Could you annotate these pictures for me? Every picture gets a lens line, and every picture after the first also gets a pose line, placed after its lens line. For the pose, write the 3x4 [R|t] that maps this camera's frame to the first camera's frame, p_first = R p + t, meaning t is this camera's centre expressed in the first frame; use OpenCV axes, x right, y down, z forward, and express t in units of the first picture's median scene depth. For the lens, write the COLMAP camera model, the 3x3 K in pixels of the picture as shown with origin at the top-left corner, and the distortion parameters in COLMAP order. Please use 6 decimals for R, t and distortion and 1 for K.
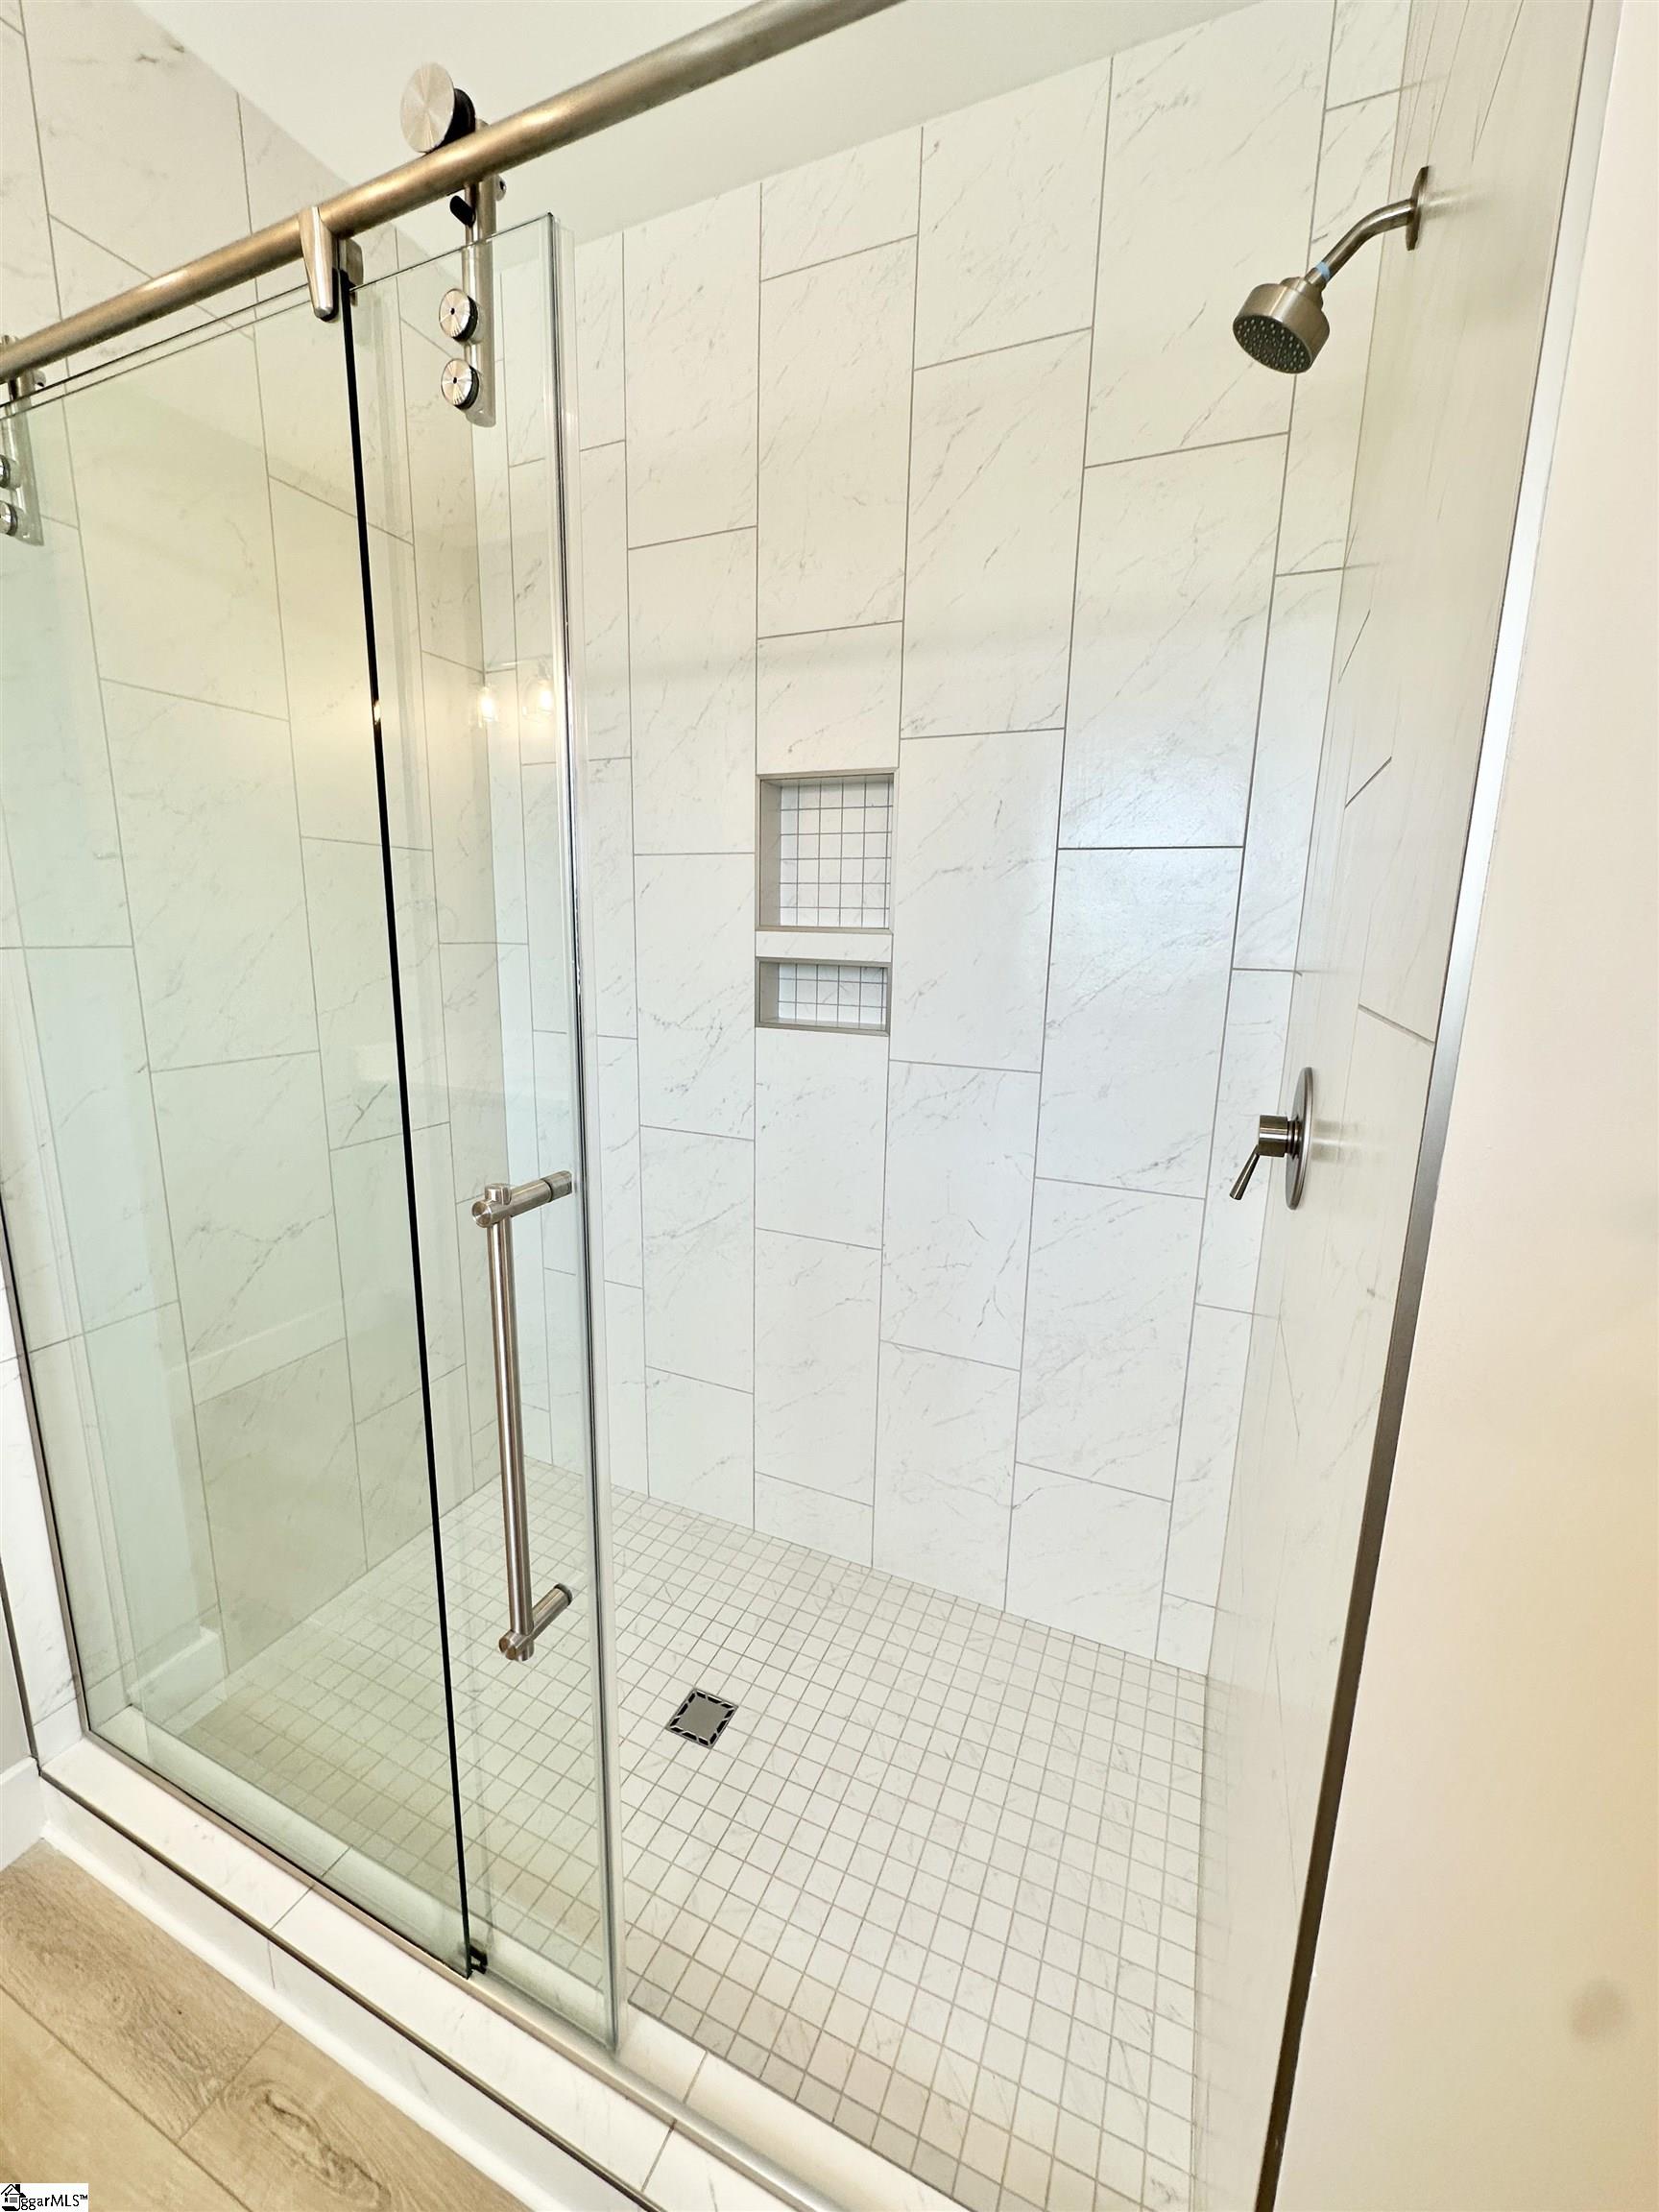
lens RADIAL K [[883.7, 0, 829.3], [0, 883.7, 1103.0], [0, 0, 1]] dist [-0.015689, 0.004130]
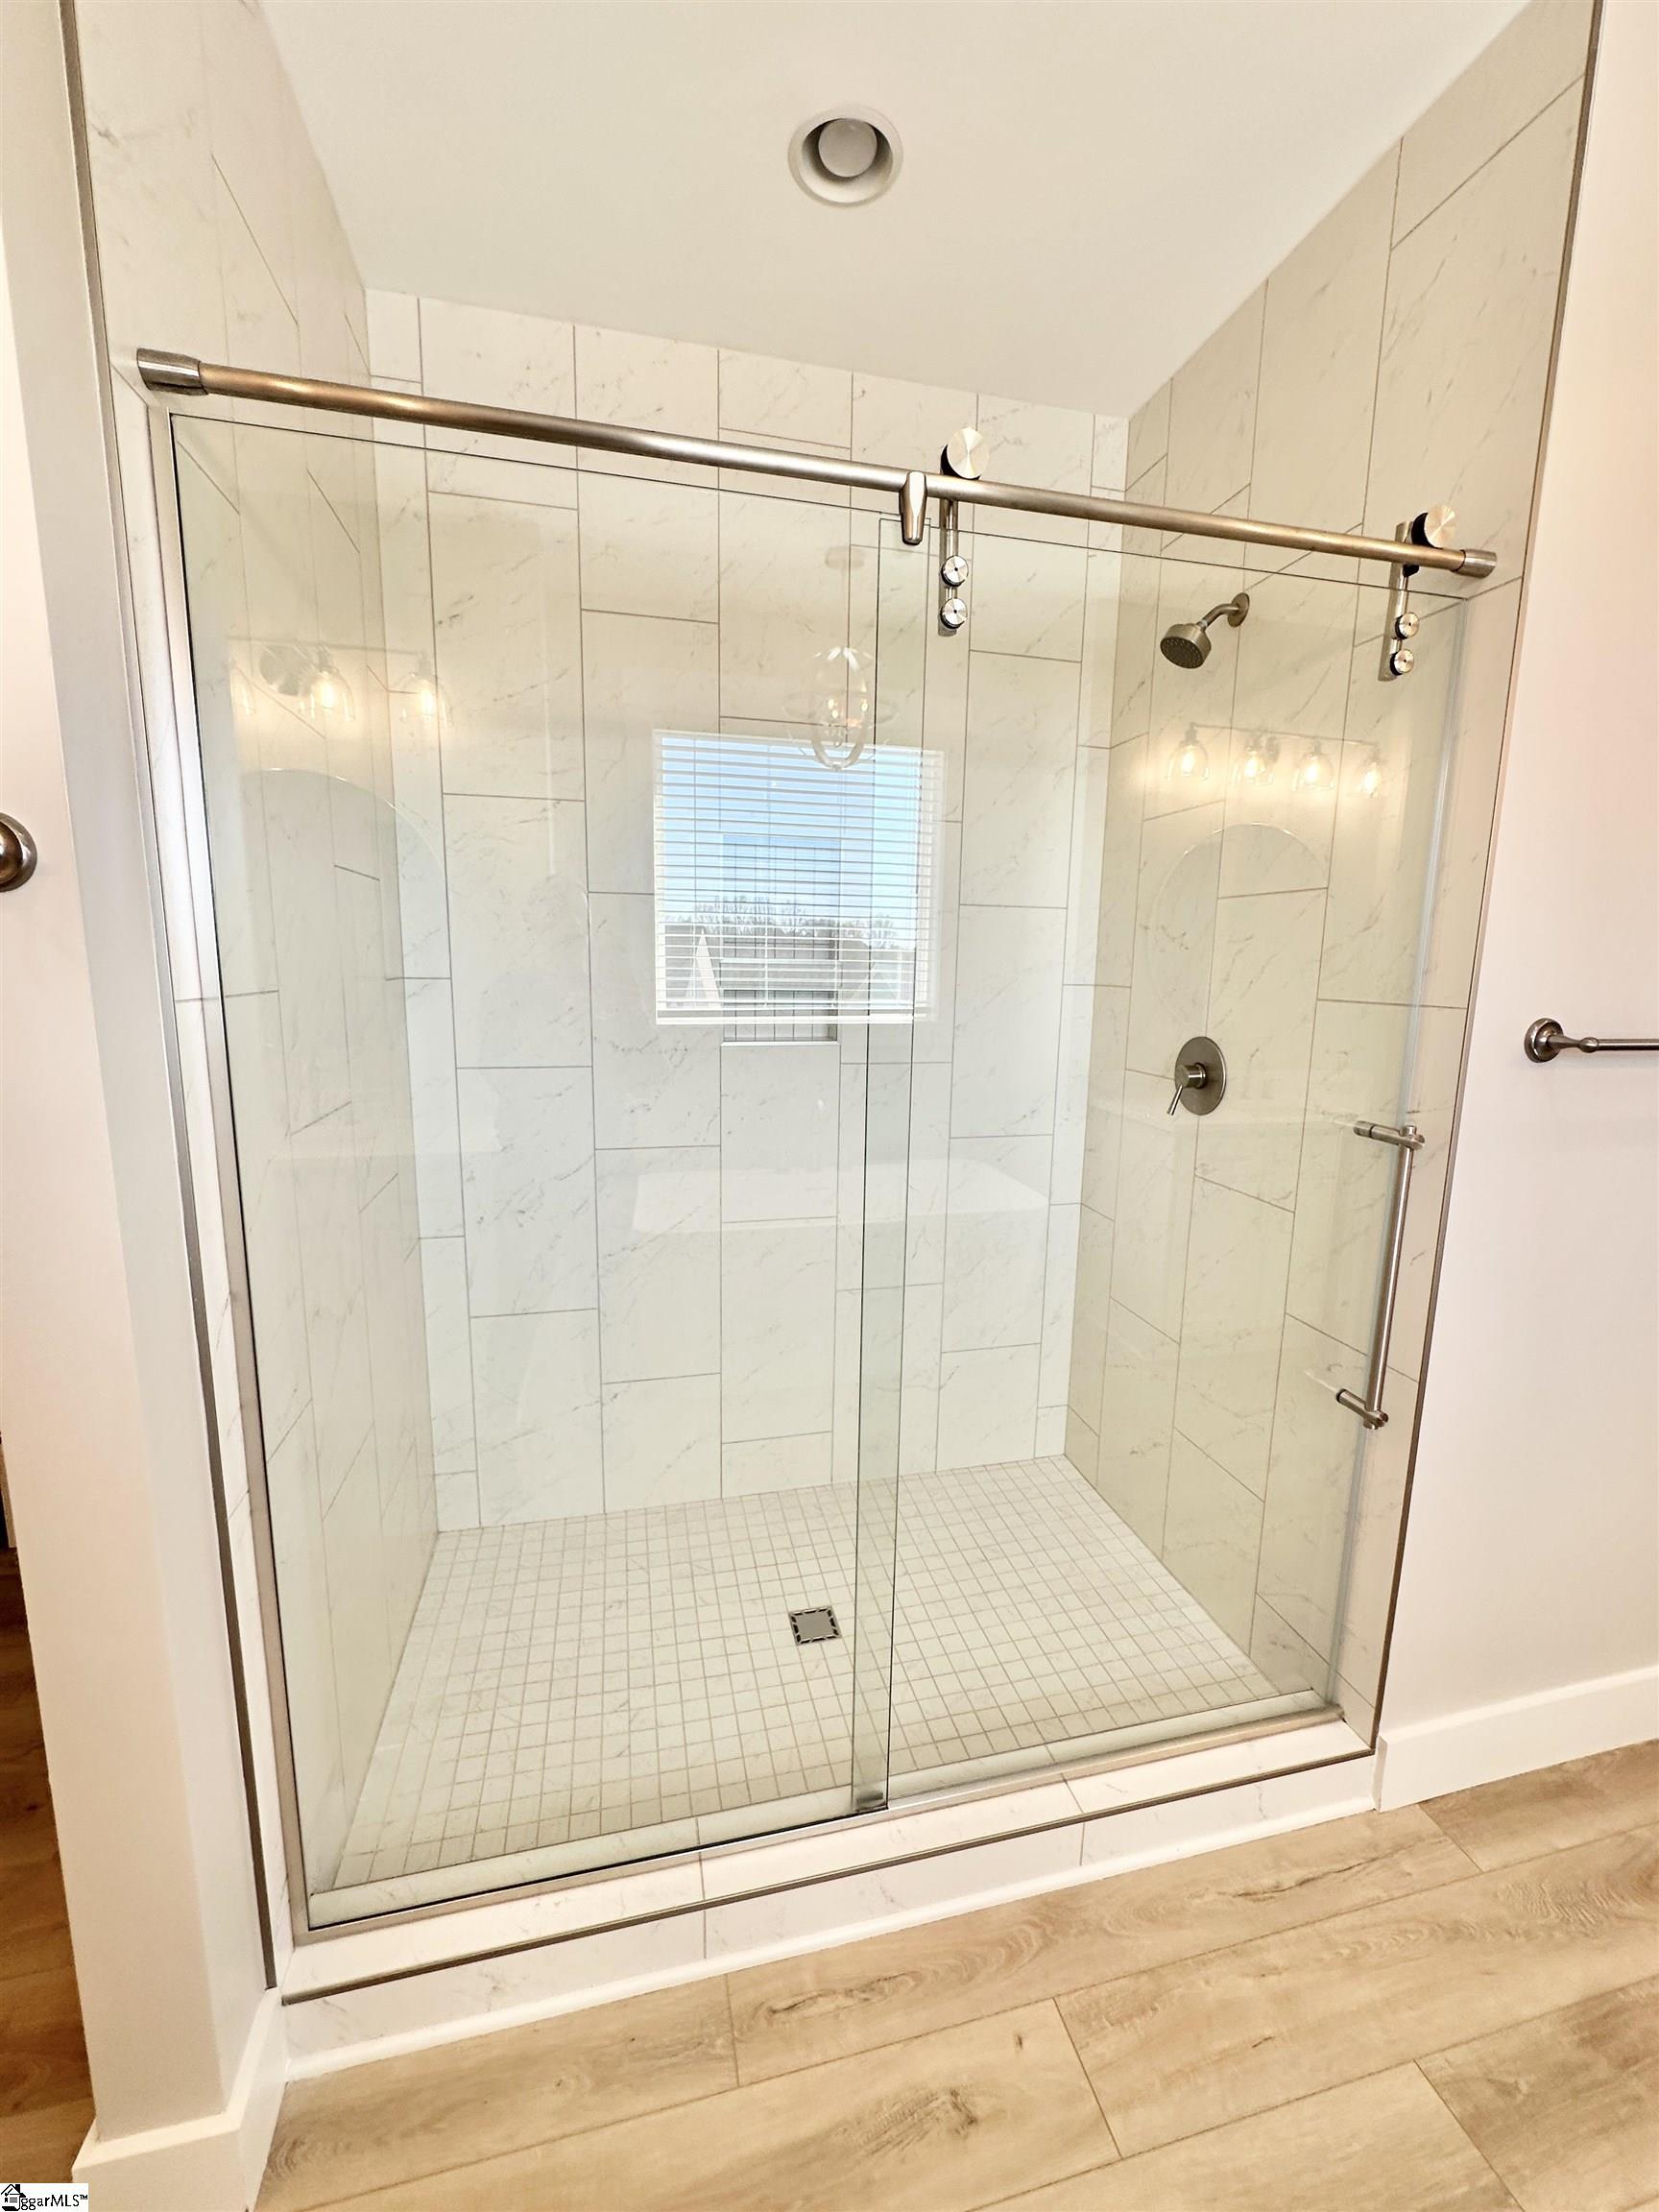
lens RADIAL K [[883.7, 0, 829.0], [0, 883.7, 1105.7], [0, 0, 1]] dist [-0.015689, 0.004130]
pose [[0.795686, -0.105958, 0.596370, -0.865906], [0.120948, 0.992546, 0.014977, -0.011146], [-0.593512, 0.060213, 0.802570, -0.006271]]
